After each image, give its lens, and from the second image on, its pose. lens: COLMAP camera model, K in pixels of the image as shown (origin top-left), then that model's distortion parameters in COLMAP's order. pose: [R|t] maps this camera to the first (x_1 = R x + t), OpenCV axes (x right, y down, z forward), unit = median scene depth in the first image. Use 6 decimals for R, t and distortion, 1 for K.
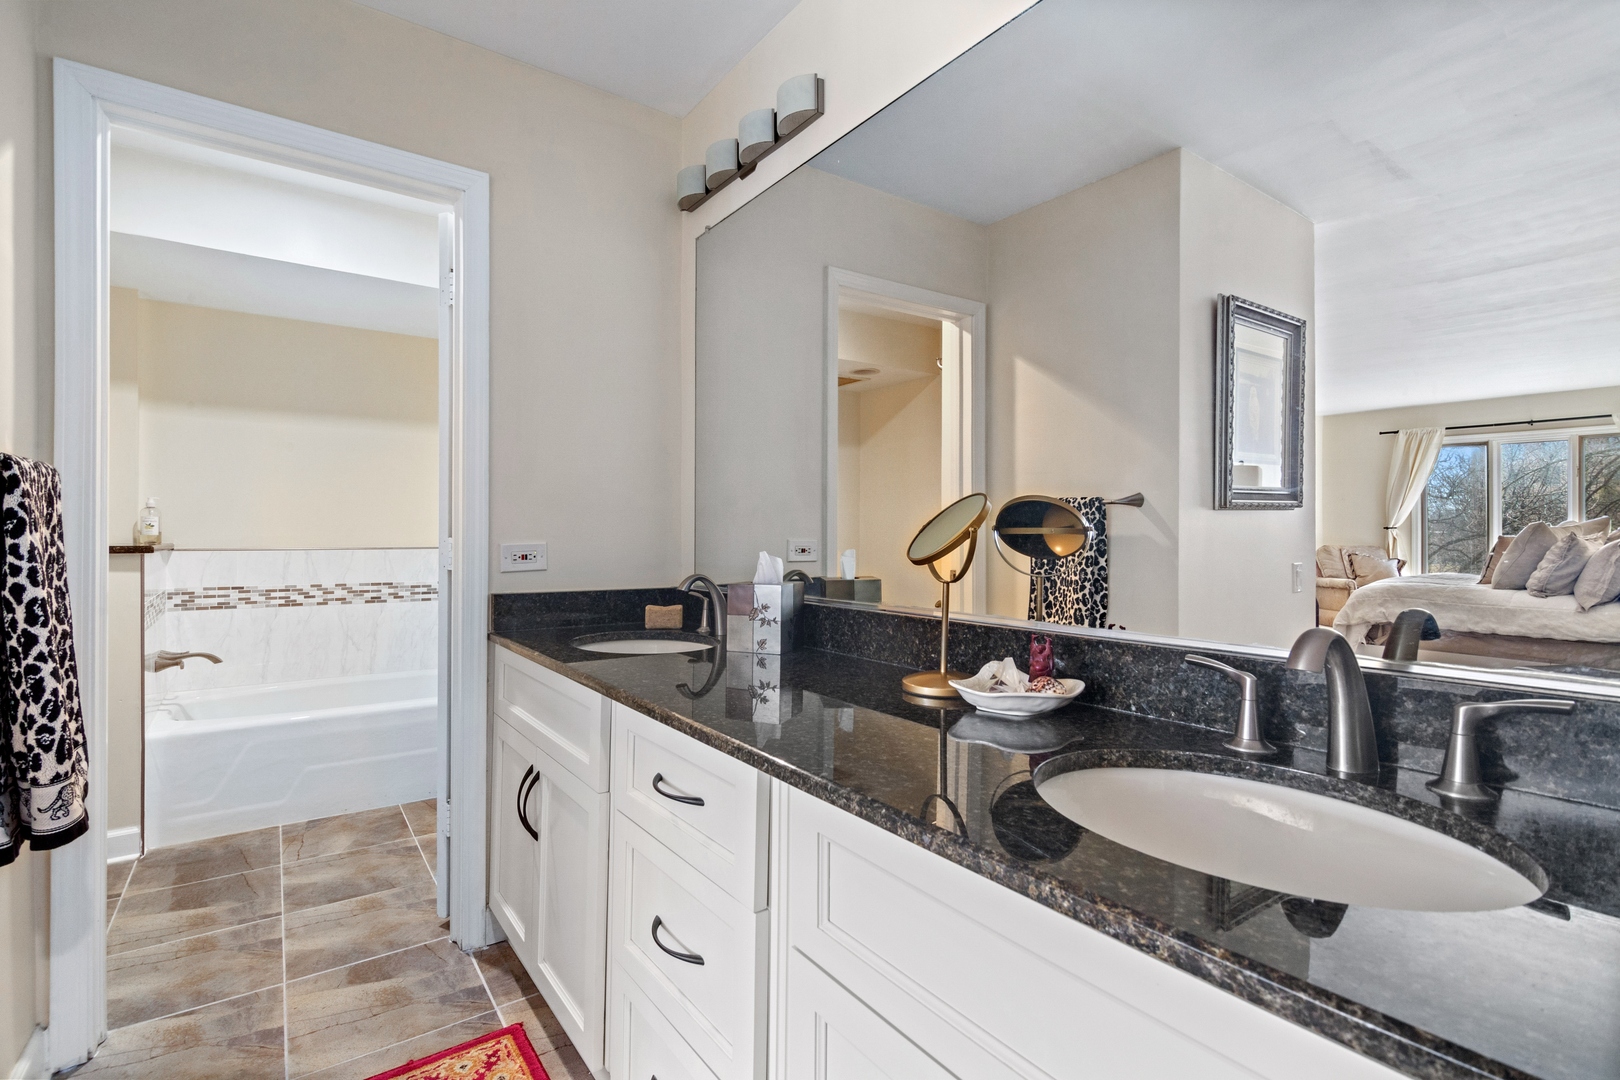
lens RADIAL K [[752.0, 0, 813.1], [0, 752.0, 542.8], [0, 0, 1]] dist [-0.015556, -0.000399]
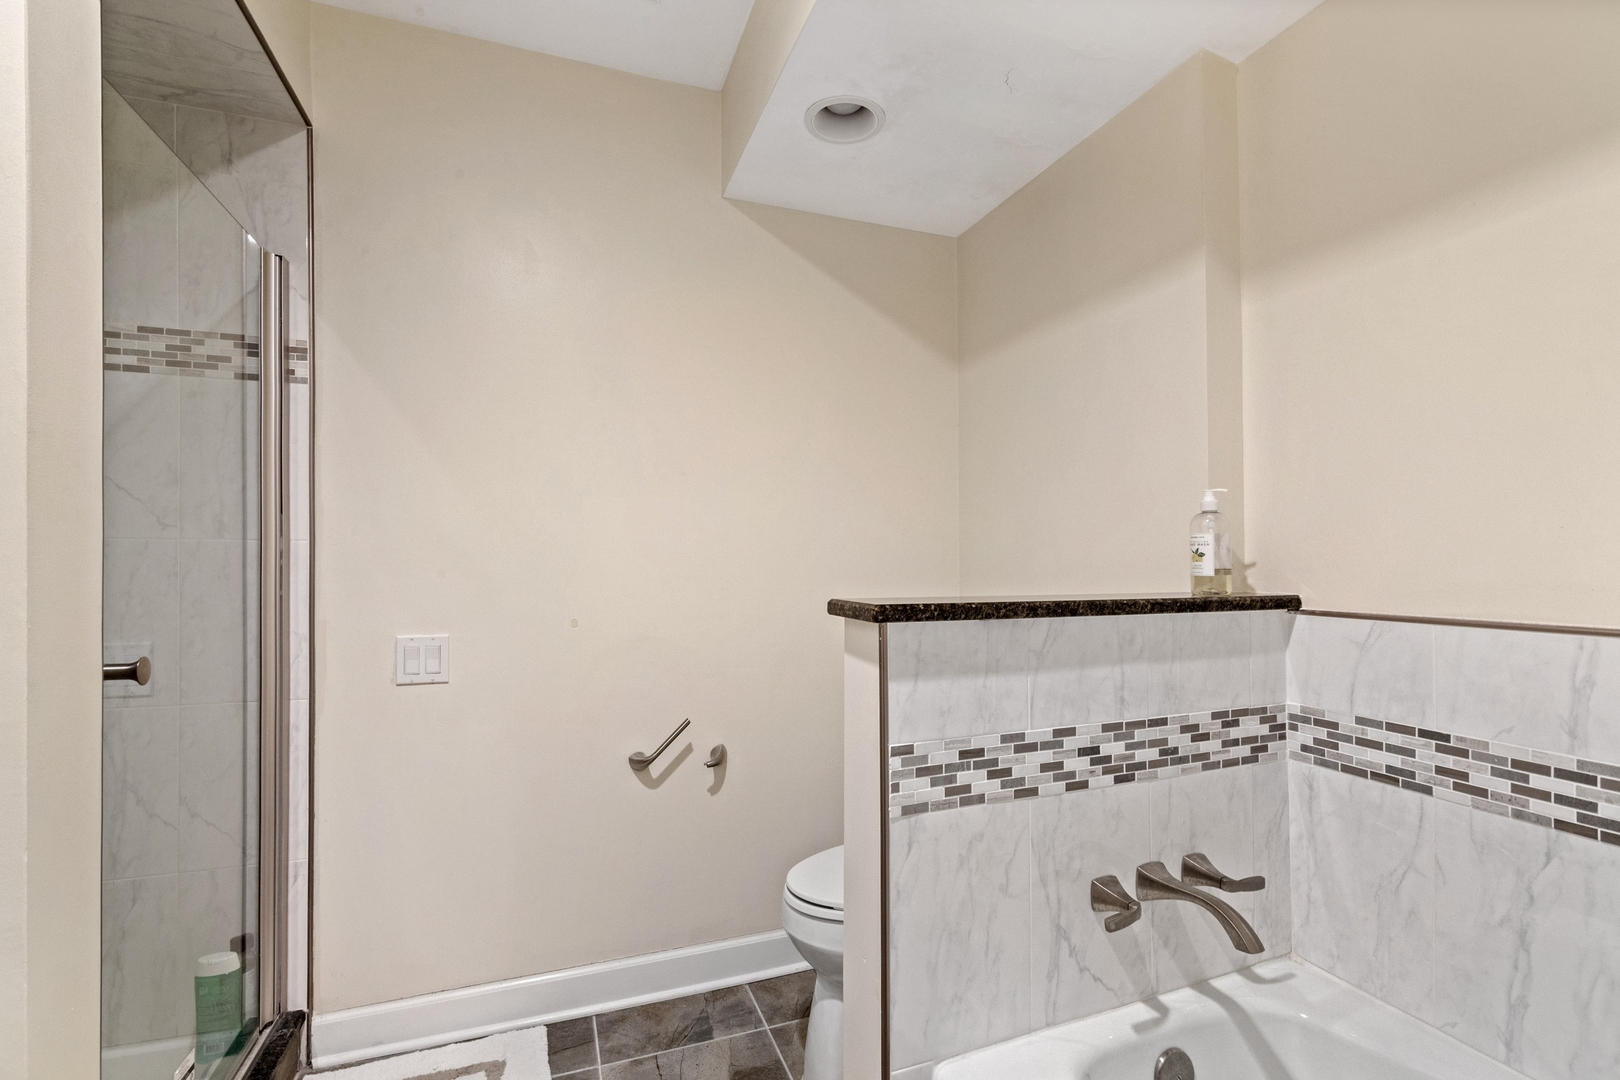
lens RADIAL K [[752.0, 0, 815.4], [0, 752.0, 551.5], [0, 0, 1]] dist [-0.015556, -0.000399]
pose [[-0.268682, -0.017923, -0.963062, -0.381830], [0.002152, 0.999813, -0.019207, -0.015543], [0.963227, -0.007233, -0.268593, 0.833102]]
